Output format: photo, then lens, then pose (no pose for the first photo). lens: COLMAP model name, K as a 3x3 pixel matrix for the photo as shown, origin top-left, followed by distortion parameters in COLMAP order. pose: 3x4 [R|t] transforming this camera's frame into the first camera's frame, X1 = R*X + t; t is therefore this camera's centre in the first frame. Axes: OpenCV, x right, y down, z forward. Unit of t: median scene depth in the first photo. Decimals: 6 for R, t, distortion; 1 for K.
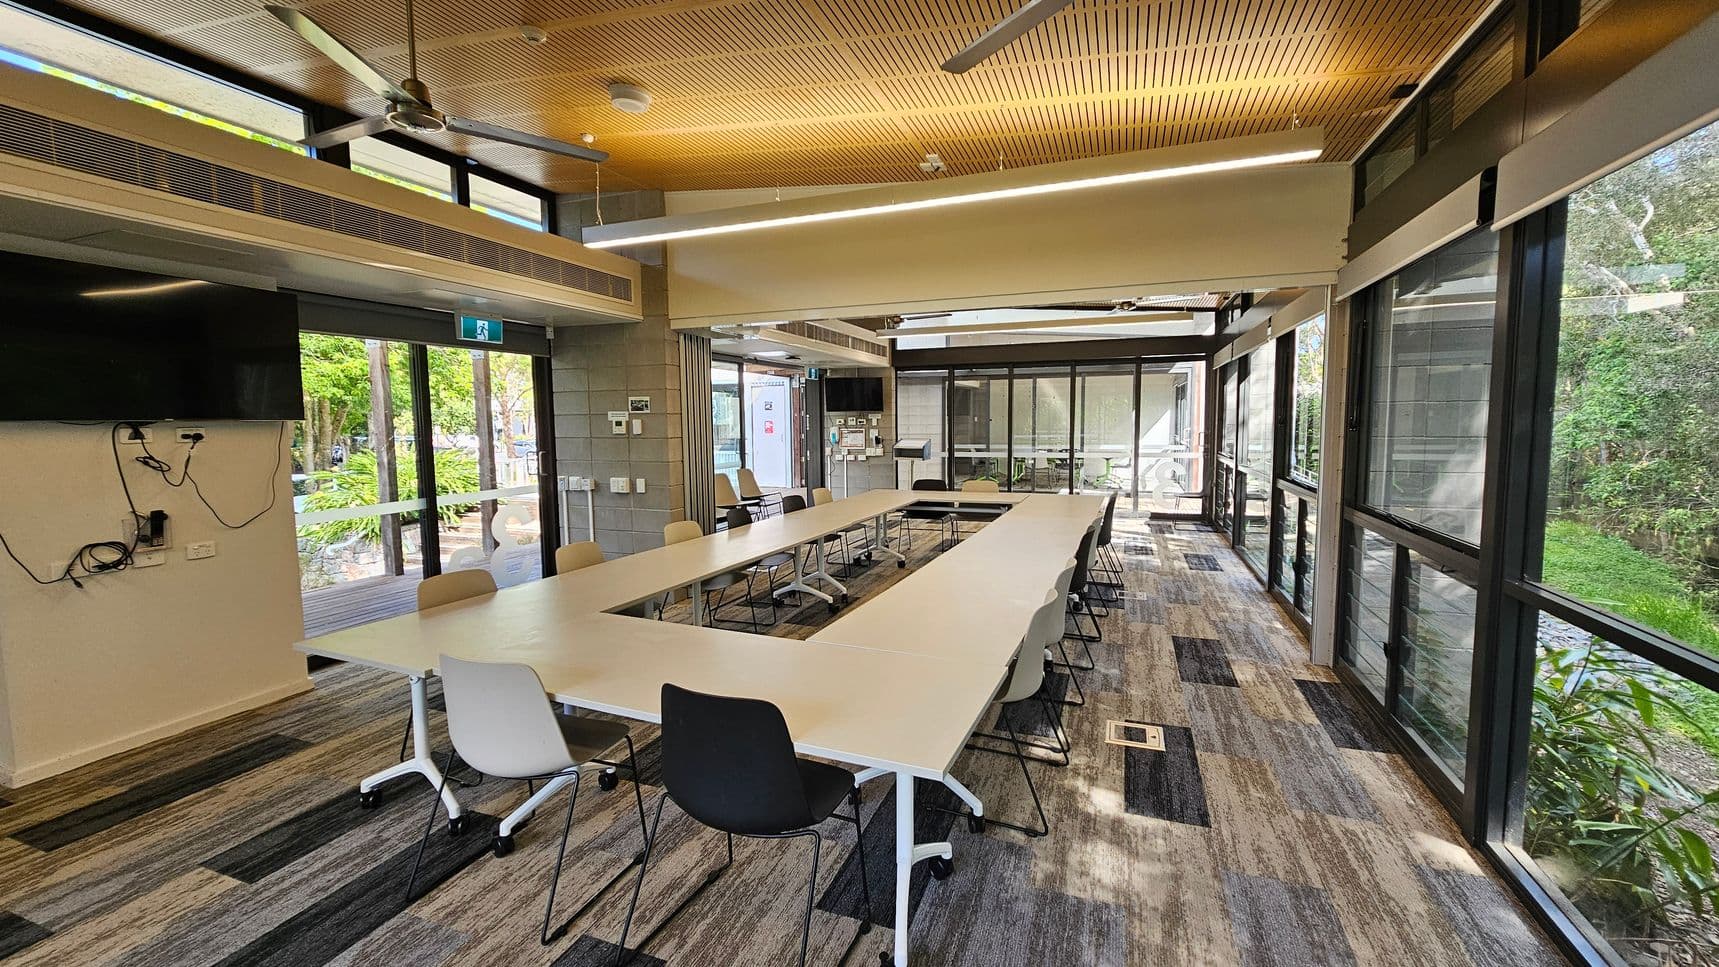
lens RADIAL K [[693.2, 0, 861.2], [0, 693.2, 481.0], [0, 0, 1]] dist [-0.001390, -0.000014]
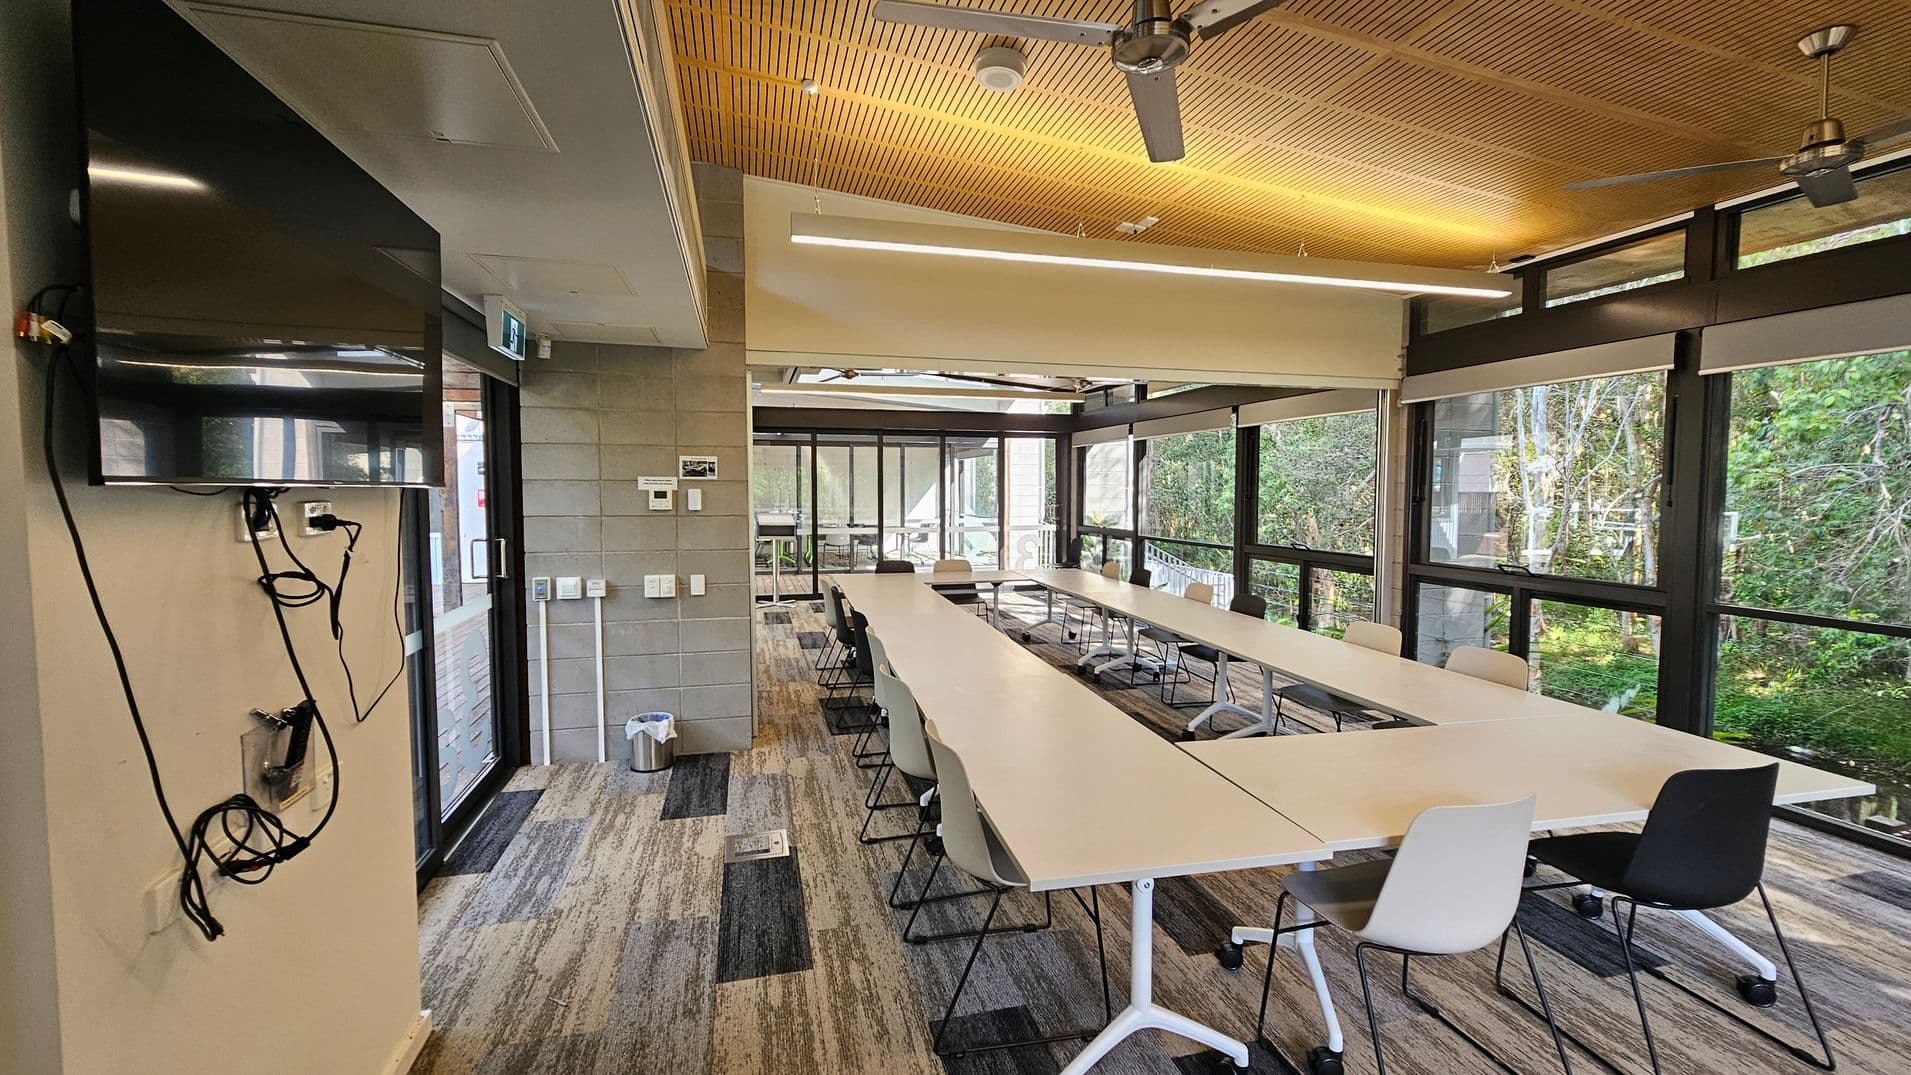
lens RADIAL K [[774.9, 0, 944.4], [0, 774.9, 534.4], [0, 0, 1]] dist [-0.000277, -0.000575]
pose [[0.814244, -0.023676, 0.580040, -0.562083], [0.041429, 0.998990, -0.017381, -0.019781], [-0.579043, 0.038183, 0.814402, 0.228175]]
